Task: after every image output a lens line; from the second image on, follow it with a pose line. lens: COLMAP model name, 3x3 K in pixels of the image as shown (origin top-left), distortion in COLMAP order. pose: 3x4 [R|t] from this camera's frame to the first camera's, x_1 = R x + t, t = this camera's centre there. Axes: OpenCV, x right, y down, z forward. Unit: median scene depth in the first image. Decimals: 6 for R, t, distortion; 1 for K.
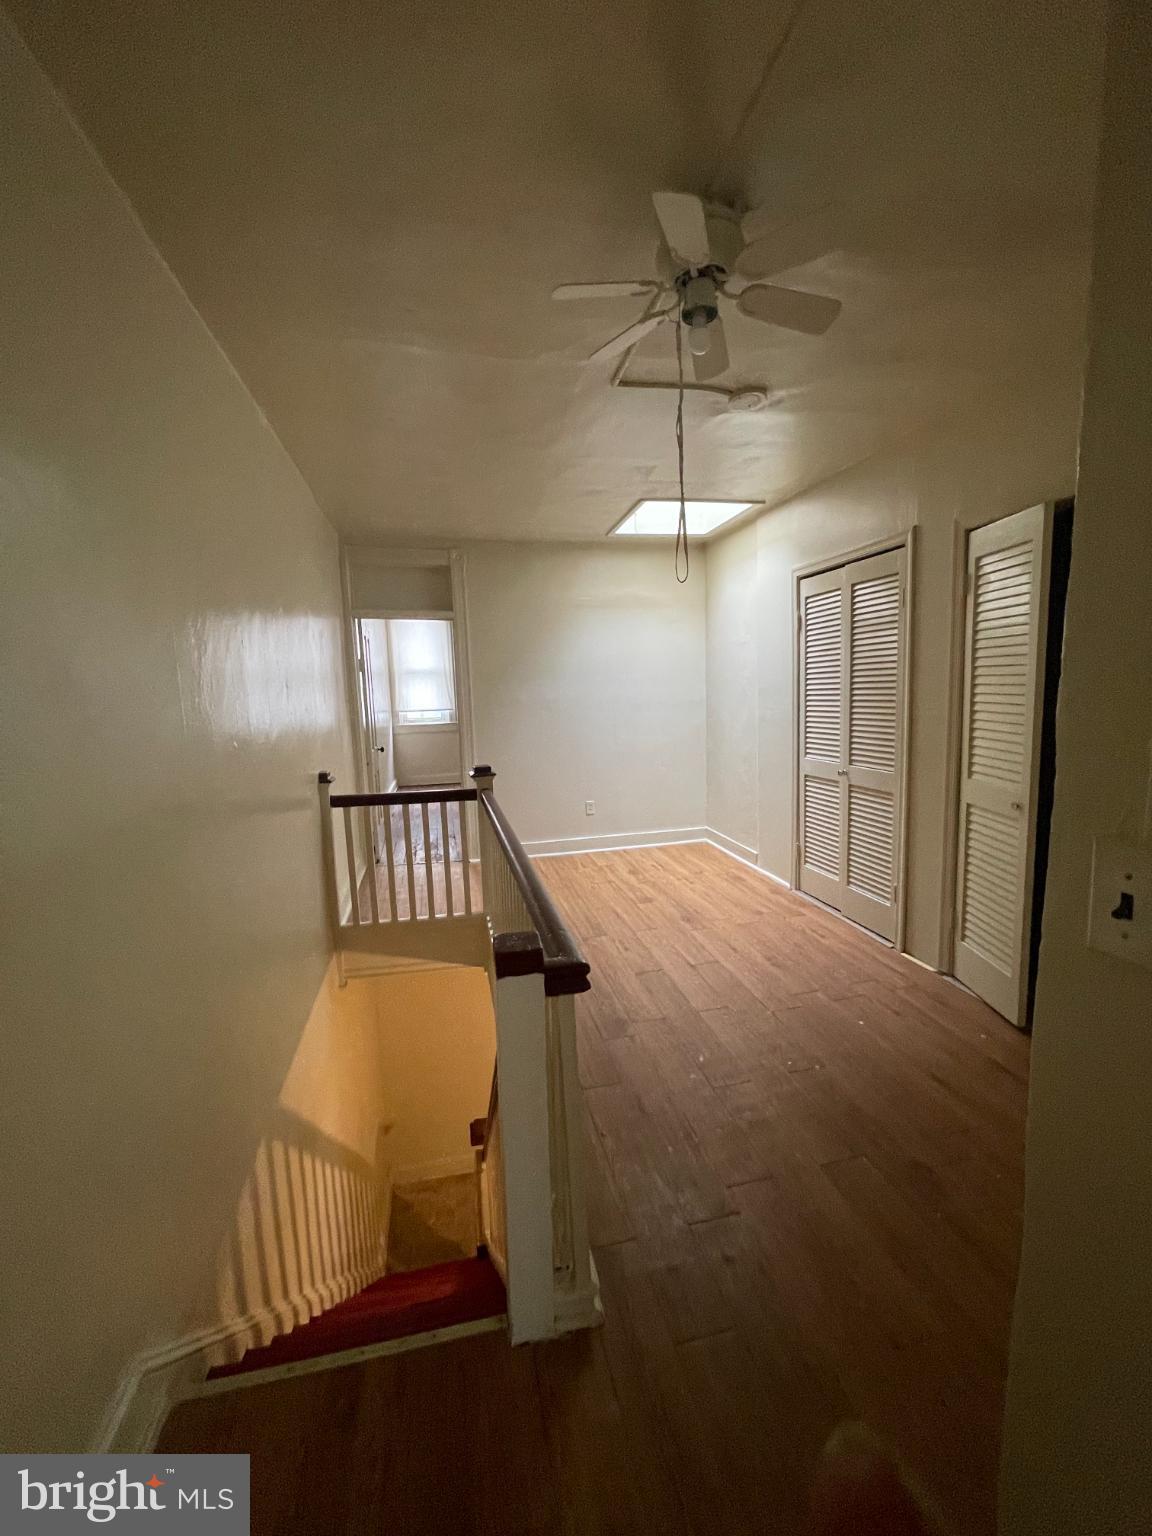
lens RADIAL K [[617.1, 0, 575.1], [0, 617.1, 763.8], [0, 0, 1]] dist [-0.000896, 0.000095]
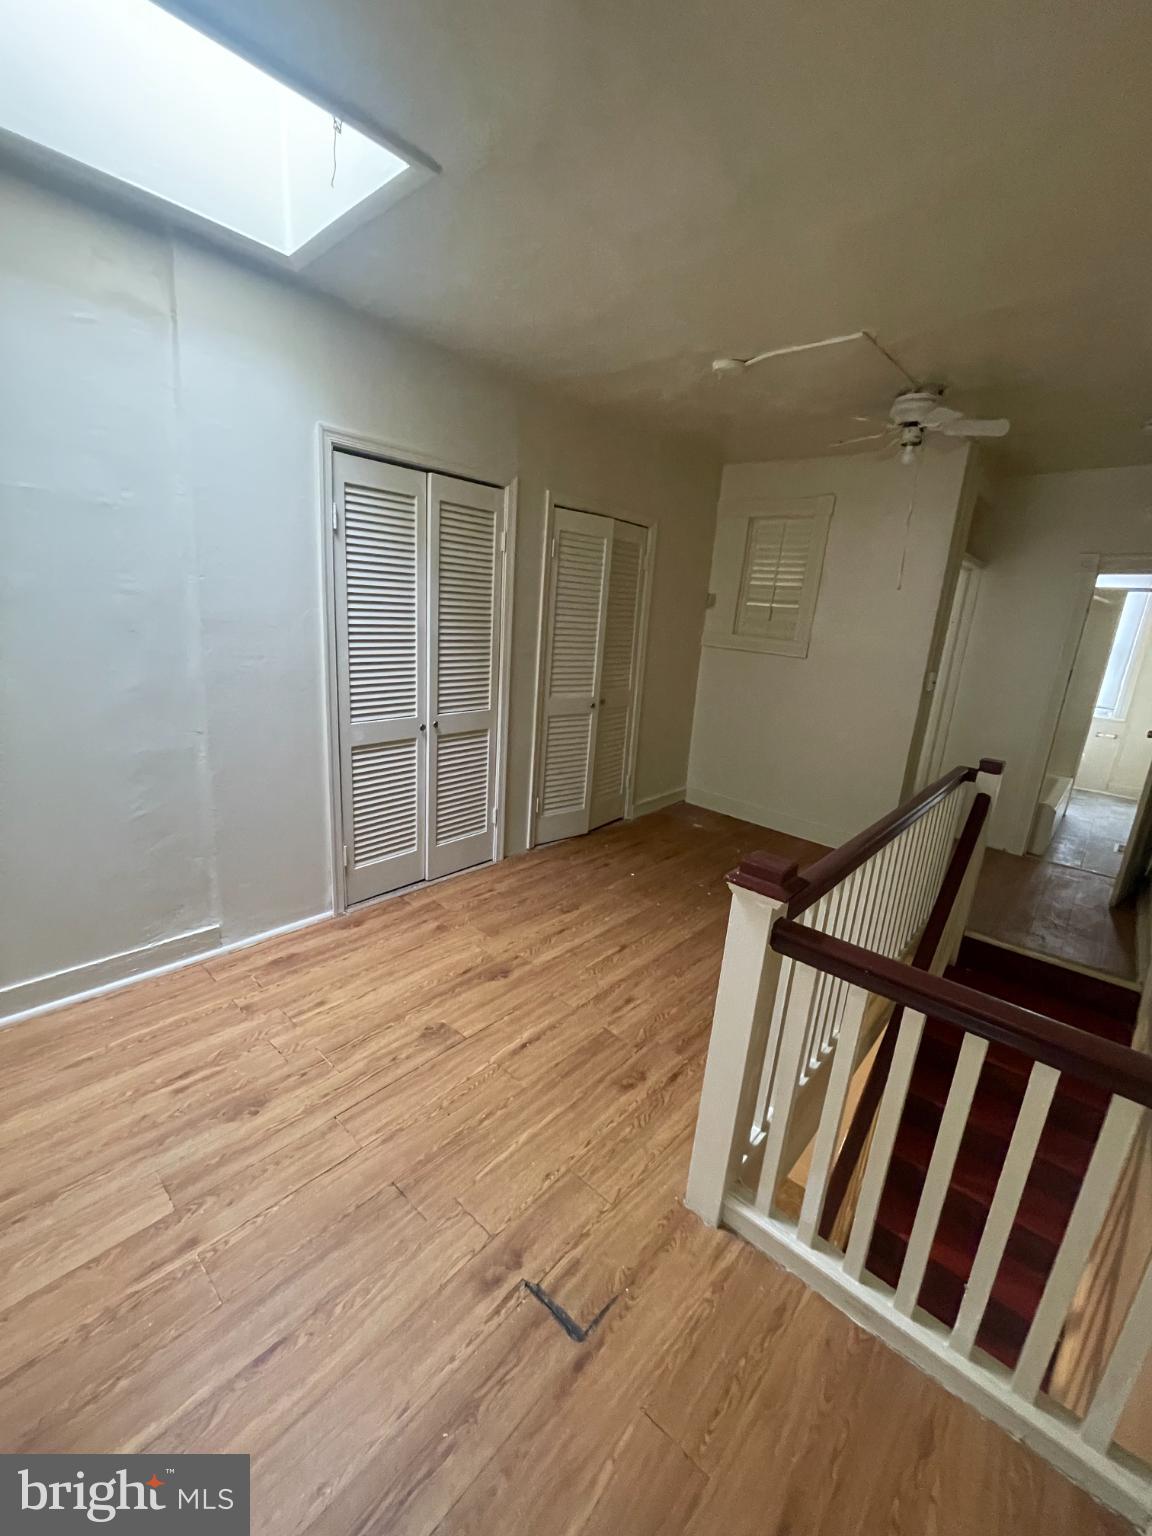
lens RADIAL K [[617.1, 0, 575.1], [0, 617.1, 763.8], [0, 0, 1]] dist [-0.000896, 0.000095]
pose [[-0.580336, -0.209550, 0.786956, -0.348350], [0.051920, 0.954842, 0.292543, -0.163232], [-0.812721, 0.210632, -0.543249, 1.216796]]
